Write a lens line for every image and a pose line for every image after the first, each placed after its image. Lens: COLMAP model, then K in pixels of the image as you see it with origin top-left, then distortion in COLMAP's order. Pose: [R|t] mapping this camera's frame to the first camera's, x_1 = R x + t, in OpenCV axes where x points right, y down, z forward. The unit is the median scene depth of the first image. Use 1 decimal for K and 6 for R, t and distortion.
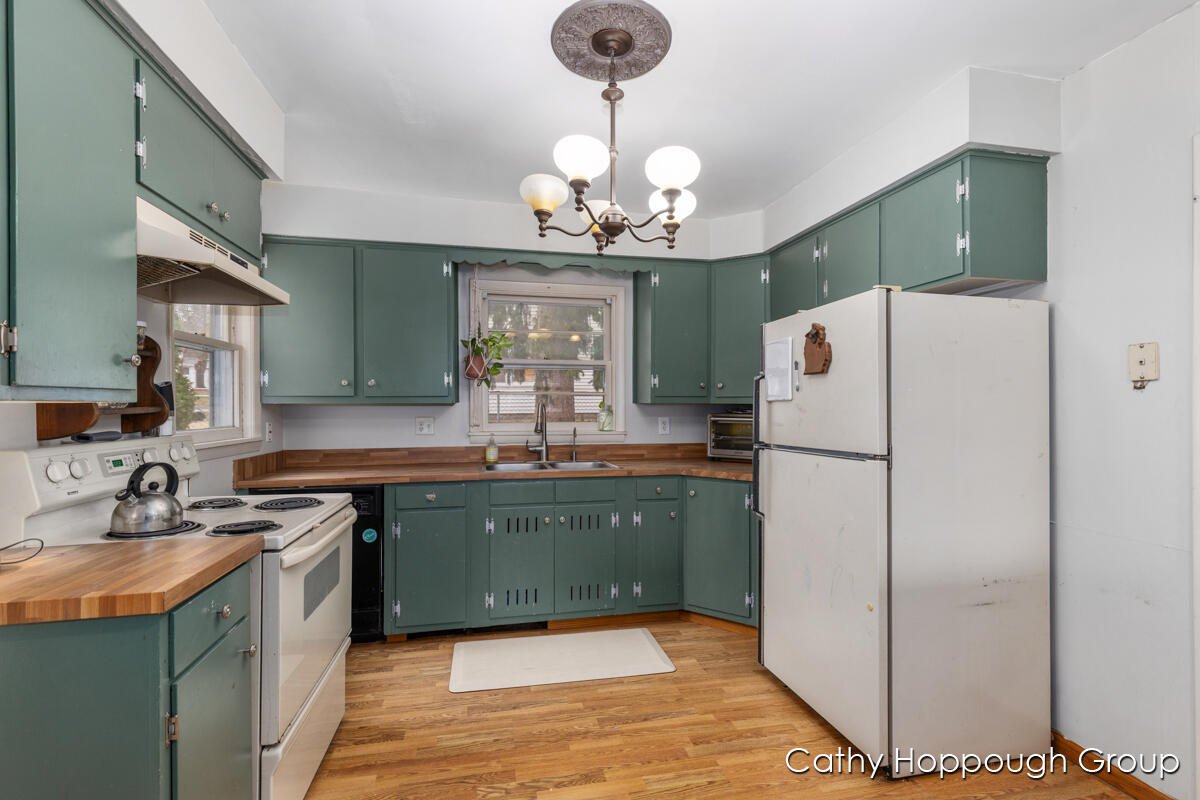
lens RADIAL K [[539.9, 0, 601.5], [0, 539.9, 405.5], [0, 0, 1]] dist [0.005353, 0.000386]
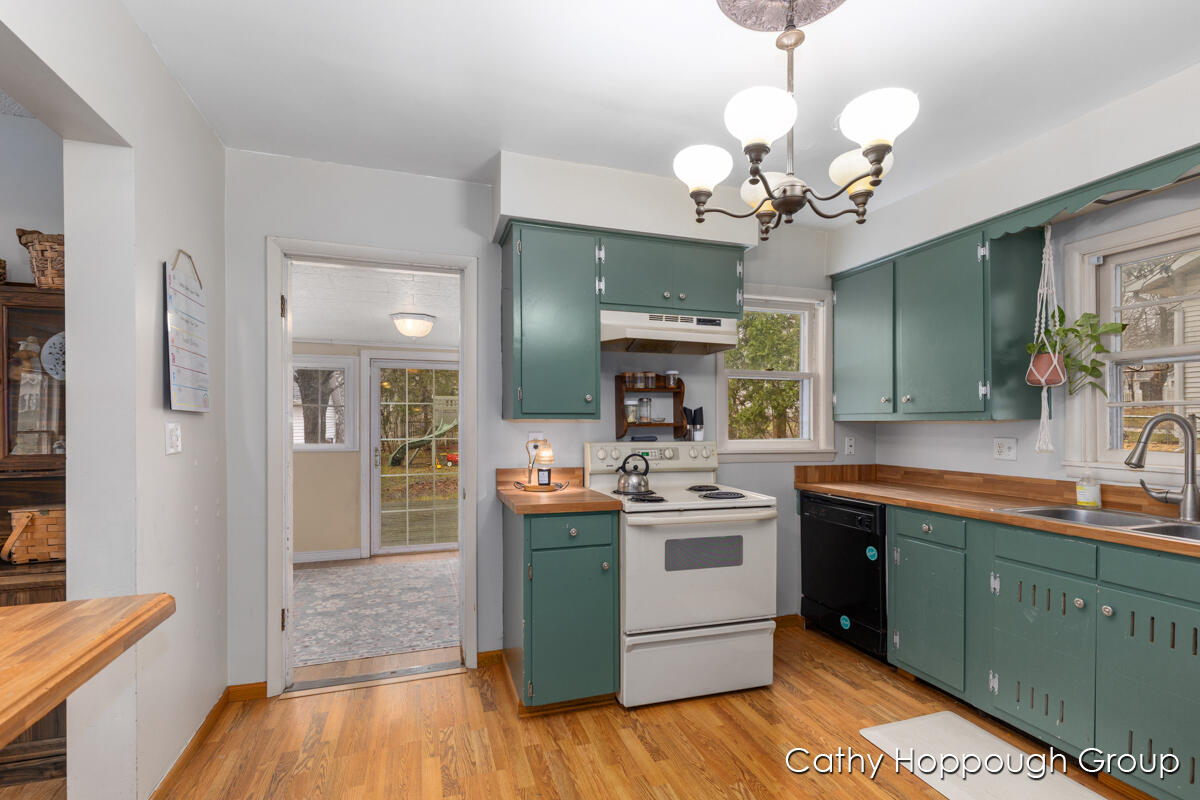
lens RADIAL K [[539.9, 0, 592.9], [0, 539.9, 429.3], [0, 0, 1]] dist [0.005353, 0.000386]
pose [[0.103767, 0.012652, -0.994521, 0.499151], [-0.004062, 0.999916, 0.012297, 0.002403], [0.994593, 0.002764, 0.103810, 0.381429]]
